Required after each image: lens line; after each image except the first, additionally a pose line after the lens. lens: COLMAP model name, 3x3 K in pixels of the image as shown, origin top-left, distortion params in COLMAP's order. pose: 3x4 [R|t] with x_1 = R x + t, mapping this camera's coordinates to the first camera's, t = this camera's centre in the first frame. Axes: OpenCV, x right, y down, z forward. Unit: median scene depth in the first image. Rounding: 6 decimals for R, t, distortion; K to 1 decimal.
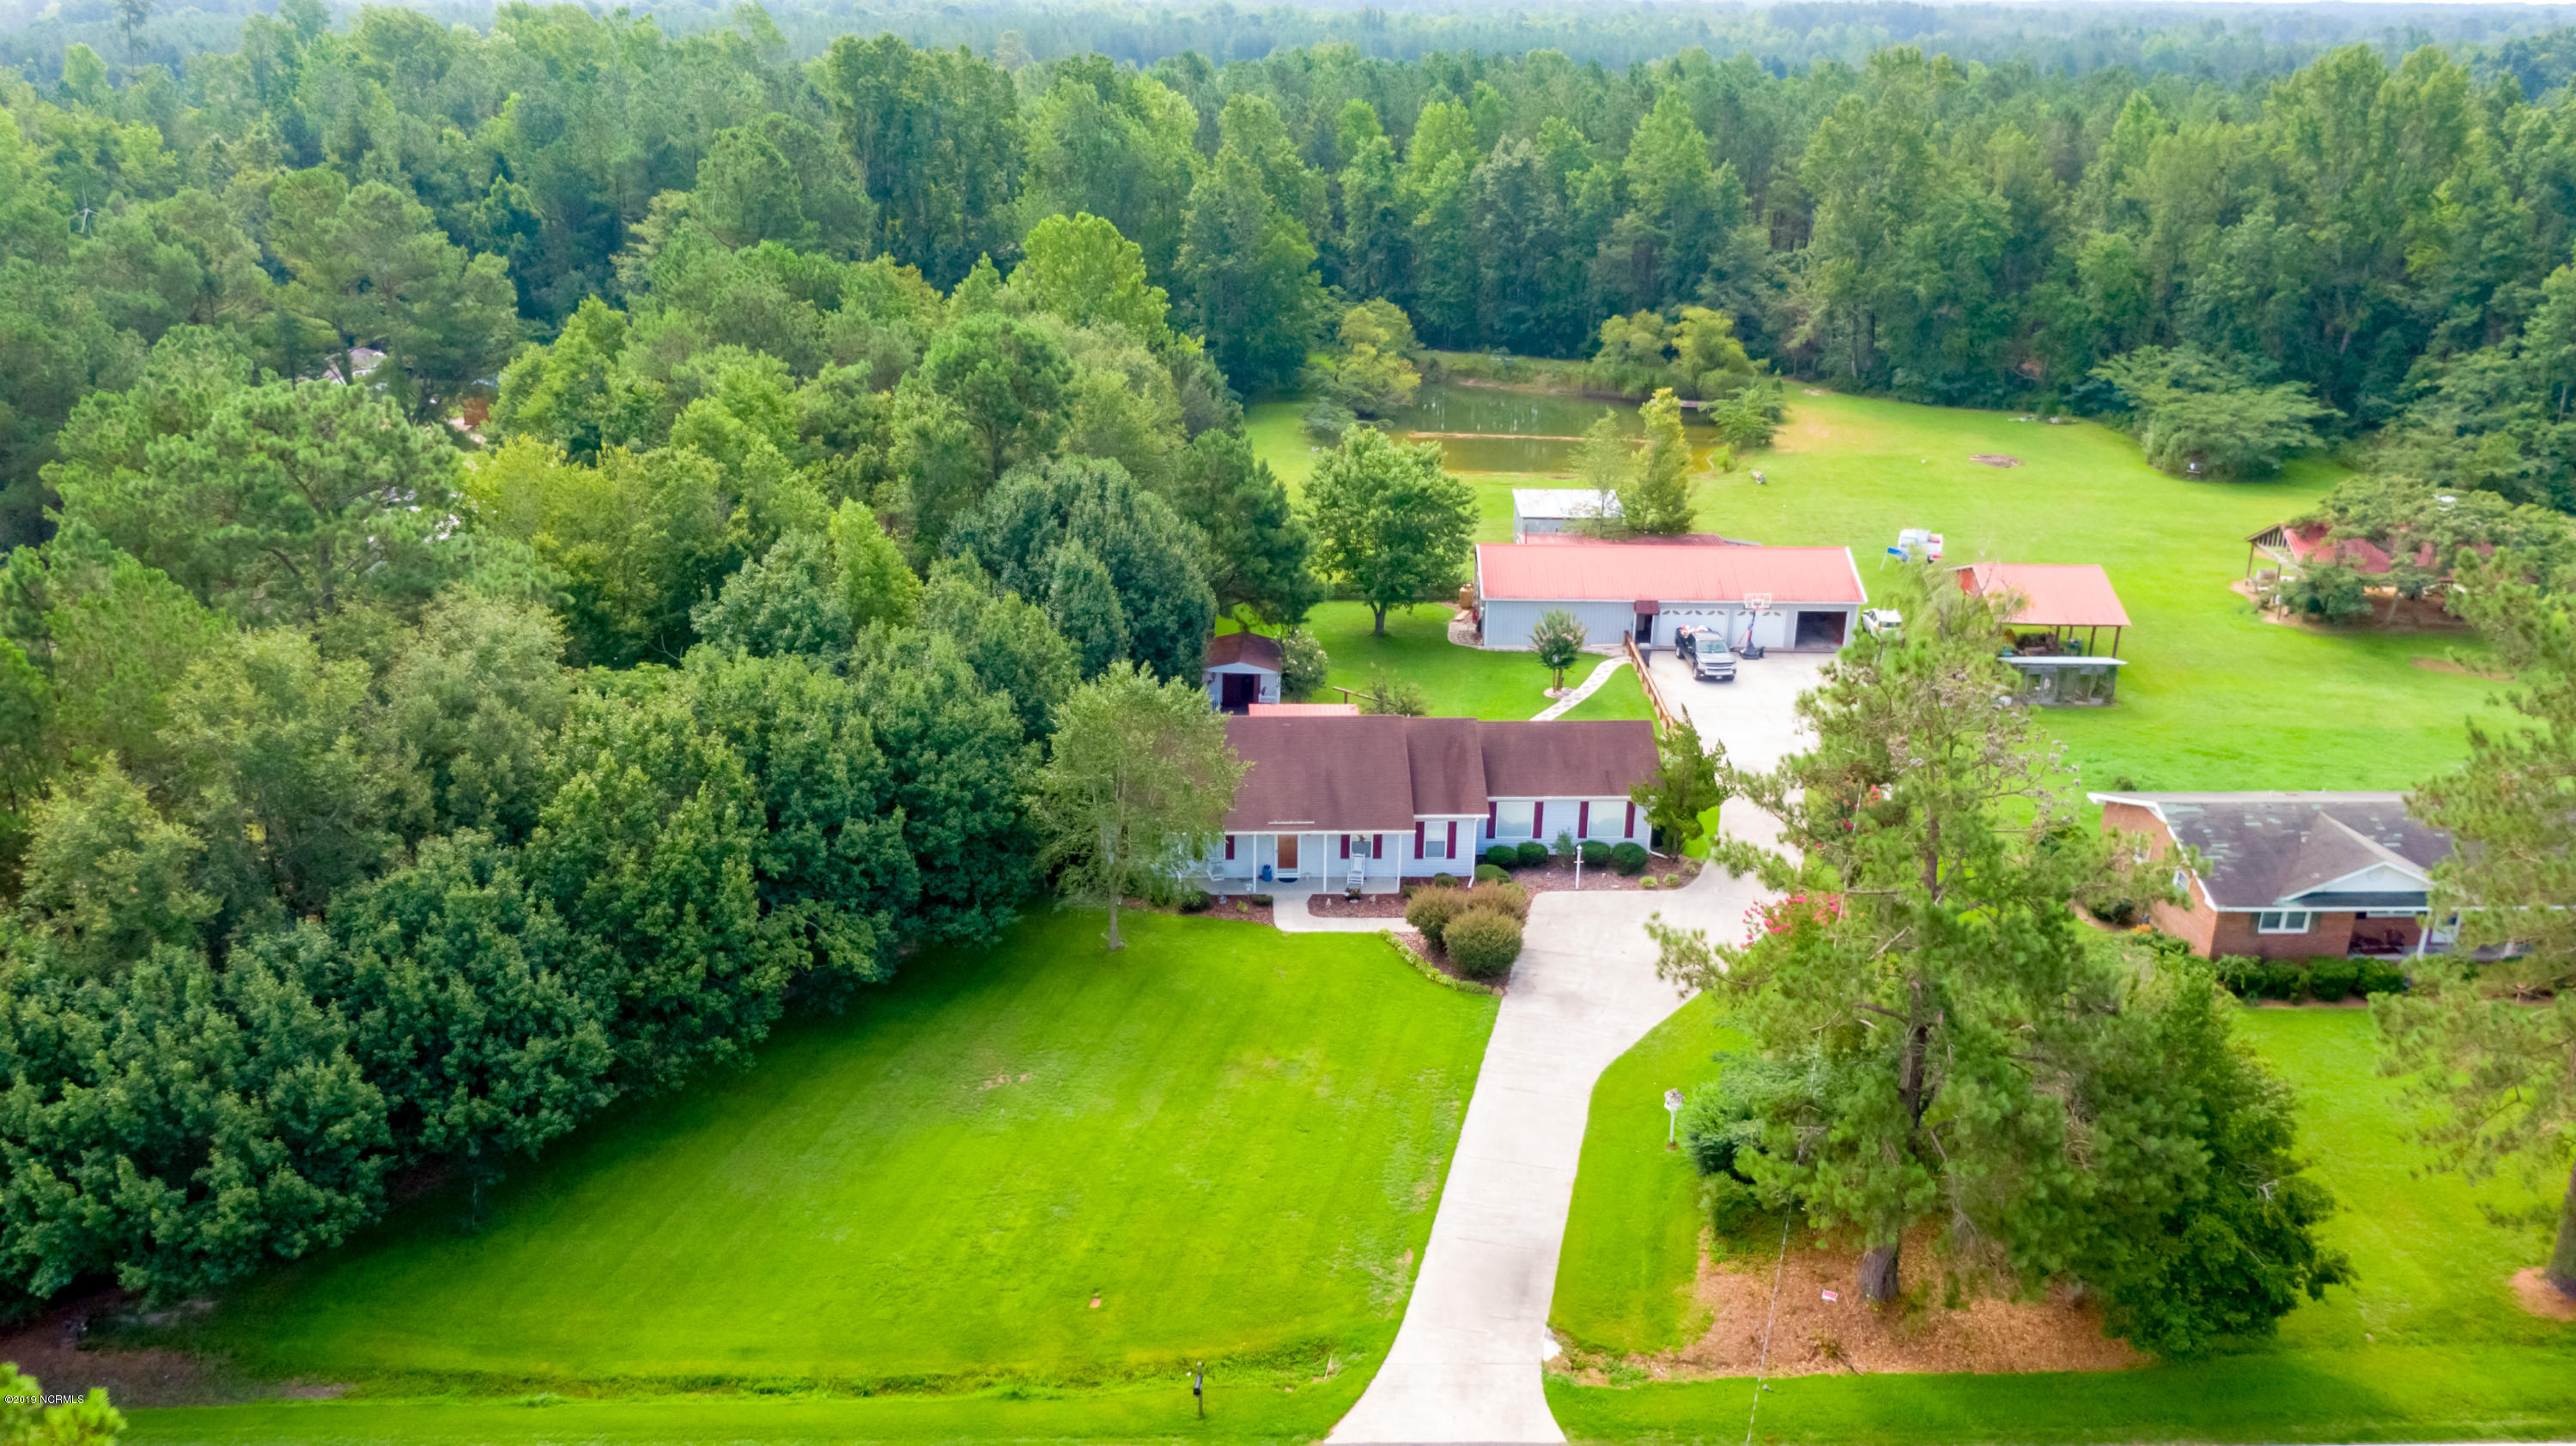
lens RADIAL K [[2022.7, 0, 1292.3], [0, 2022.7, 820.7], [0, 0, 1]] dist [0.029889, -0.055999]
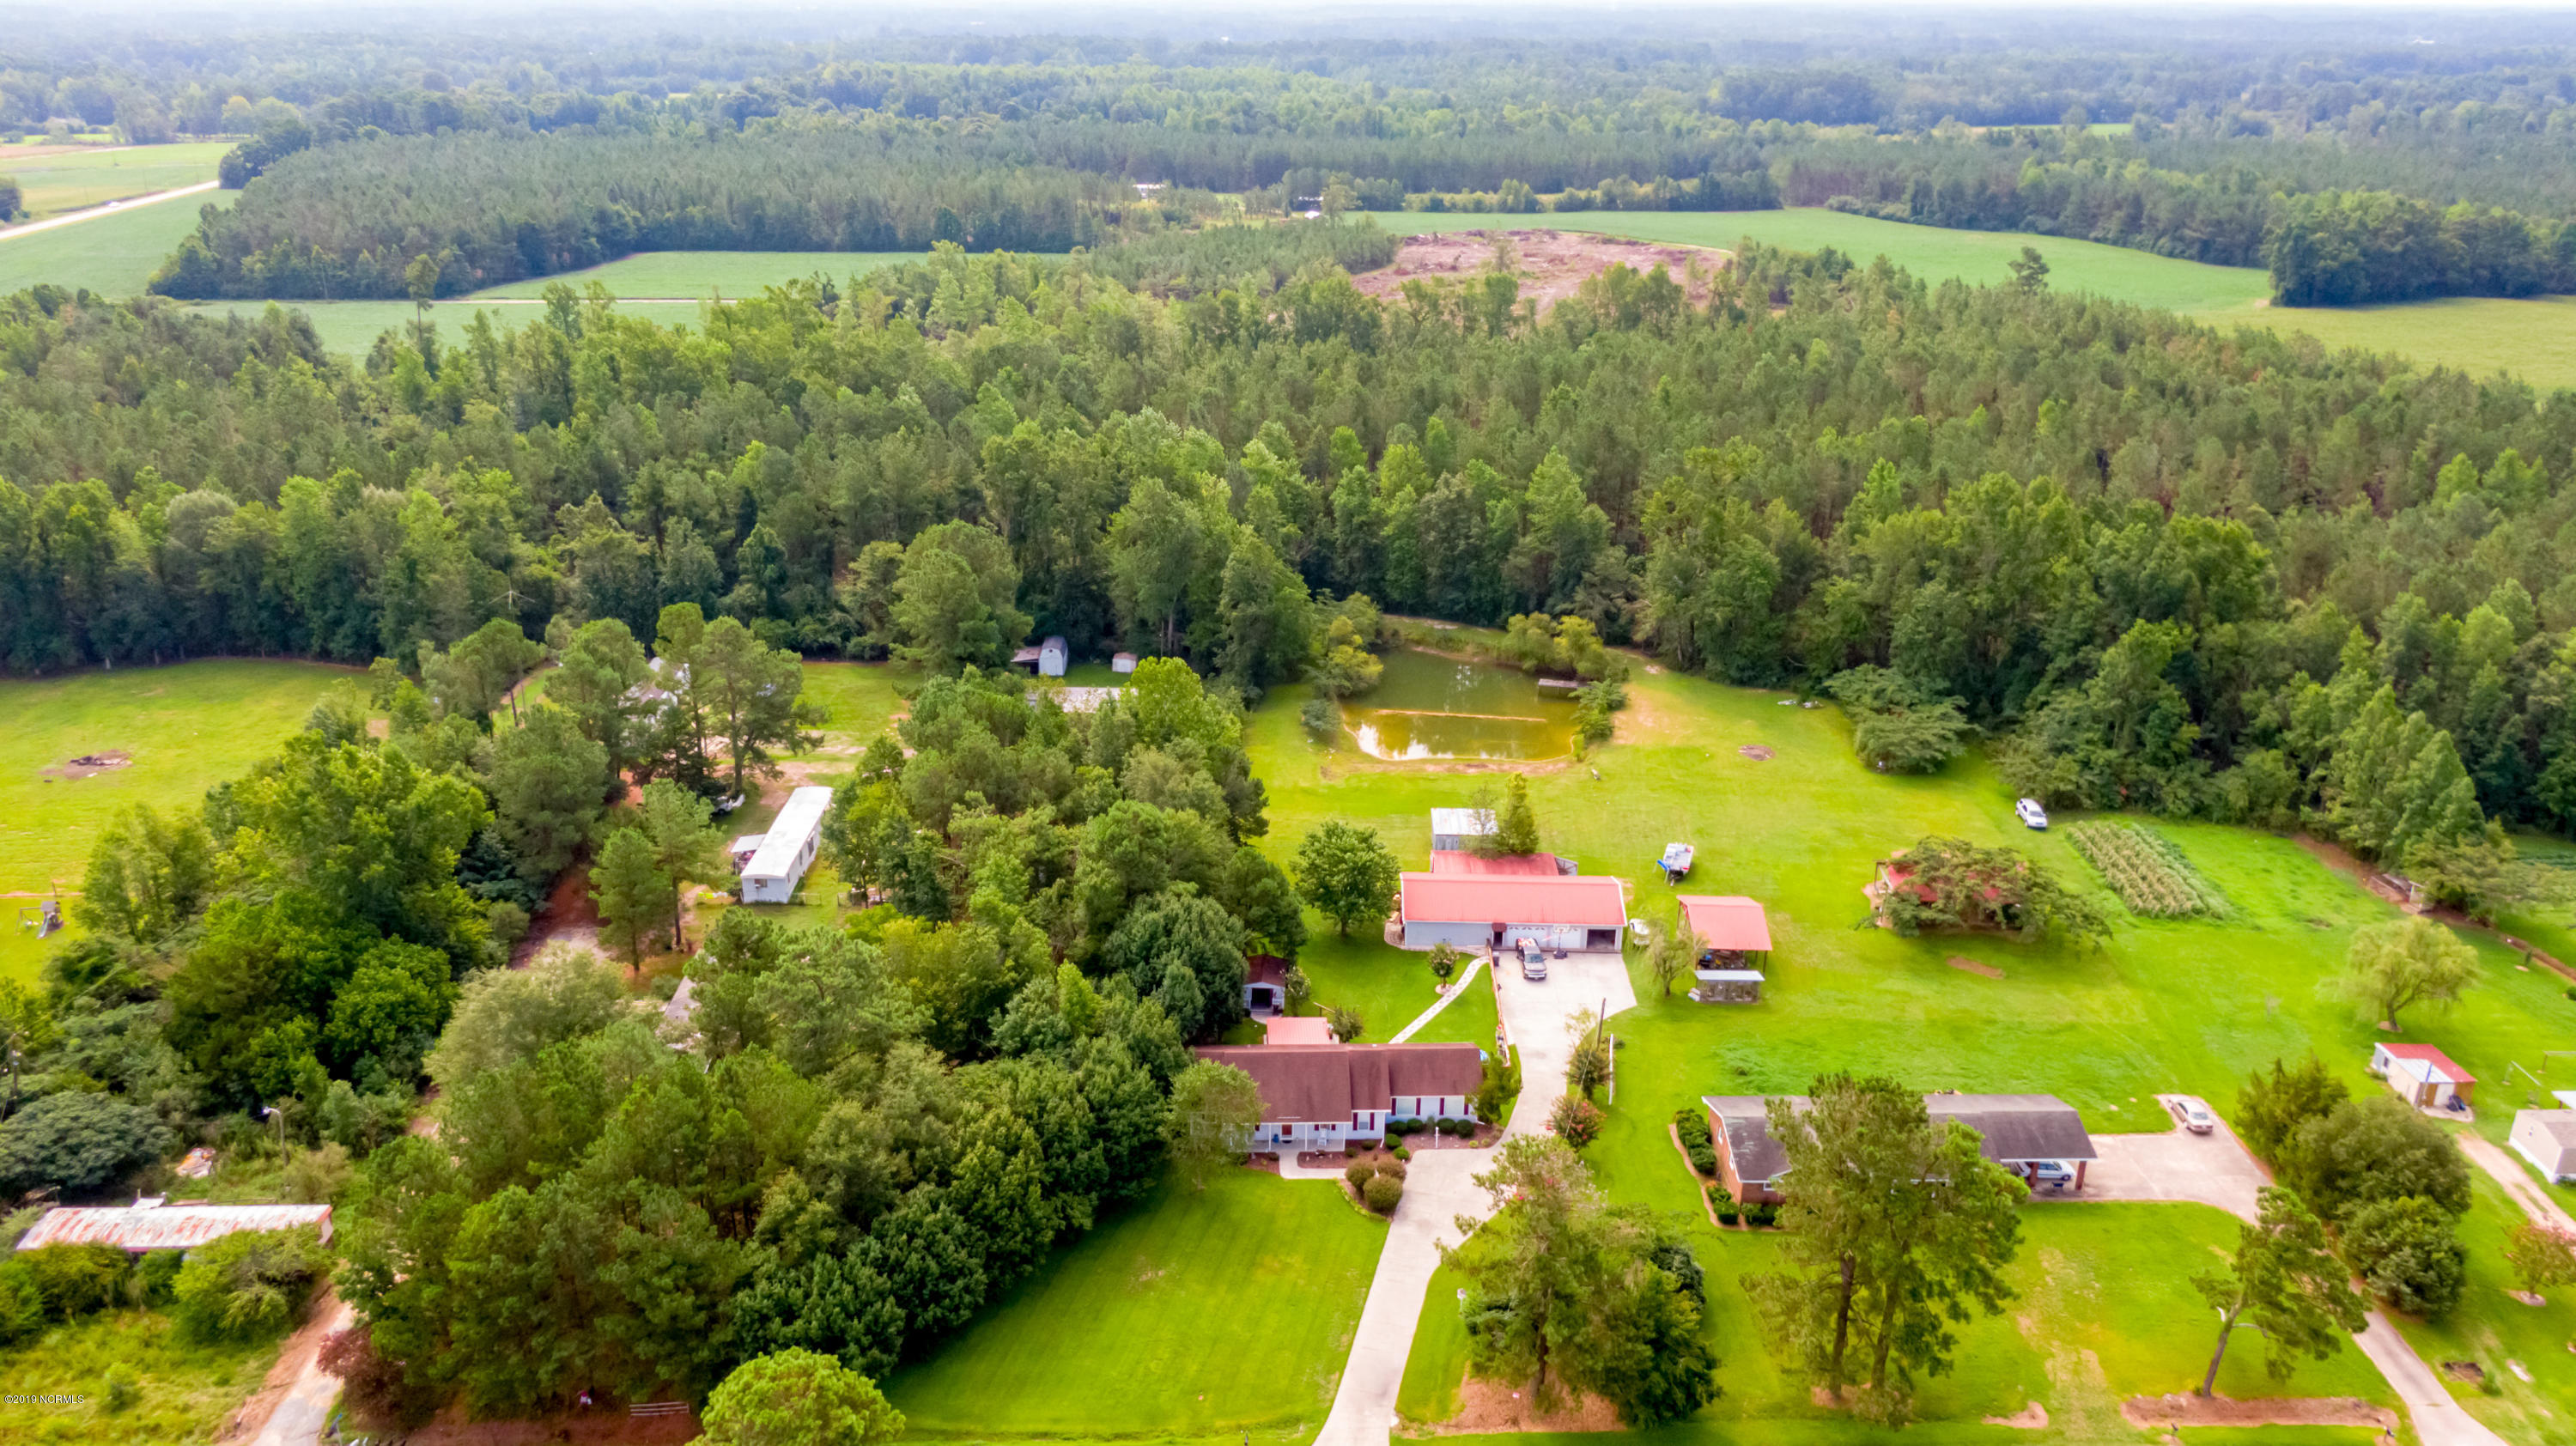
lens RADIAL K [[1875.0, 0, 1286.6], [0, 1875.0, 743.9], [0, 0, 1]] dist [-0.019350, 0.000347]
pose [[0.999958, 0.004062, -0.008203, 0.009935], [-0.004083, 0.999988, -0.002542, -0.307987], [0.008192, 0.002576, 0.999963, -0.697986]]
